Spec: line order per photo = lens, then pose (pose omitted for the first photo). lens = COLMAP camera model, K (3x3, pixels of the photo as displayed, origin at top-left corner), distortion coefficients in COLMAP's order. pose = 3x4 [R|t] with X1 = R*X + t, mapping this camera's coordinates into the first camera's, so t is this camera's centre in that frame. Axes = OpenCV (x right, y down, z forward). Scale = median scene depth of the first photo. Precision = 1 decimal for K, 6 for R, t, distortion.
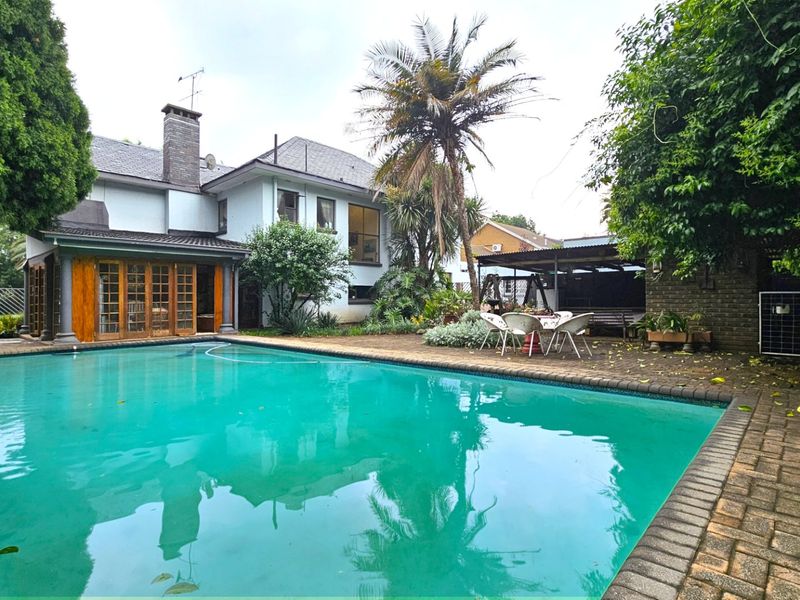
lens RADIAL K [[441.8, 0, 397.5], [0, 441.8, 302.3], [0, 0, 1]] dist [-0.014335, -0.000762]
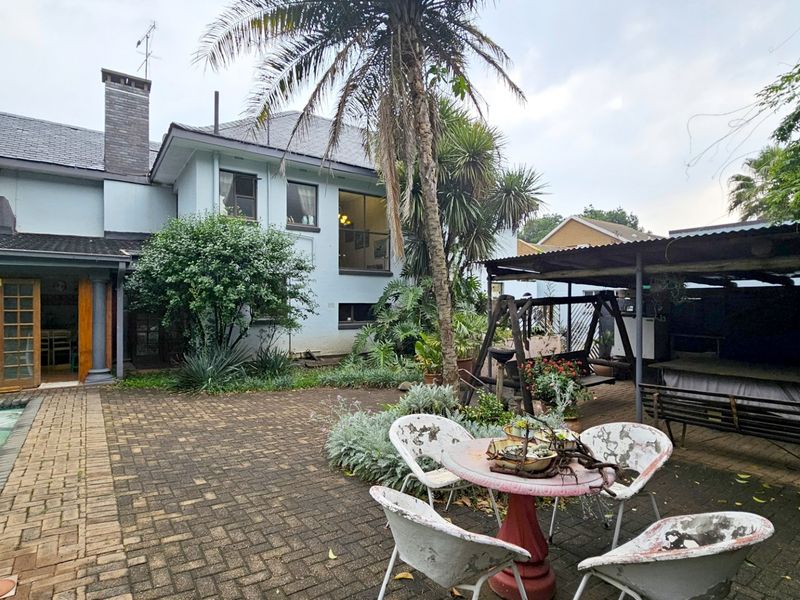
lens RADIAL K [[441.8, 0, 397.5], [0, 441.8, 302.3], [0, 0, 1]] dist [-0.014335, -0.000762]
pose [[0.978684, 0.005970, -0.205287, 0.141724], [-0.007917, 0.999931, -0.008667, -0.037566], [0.205221, 0.010108, 0.978664, 0.346710]]
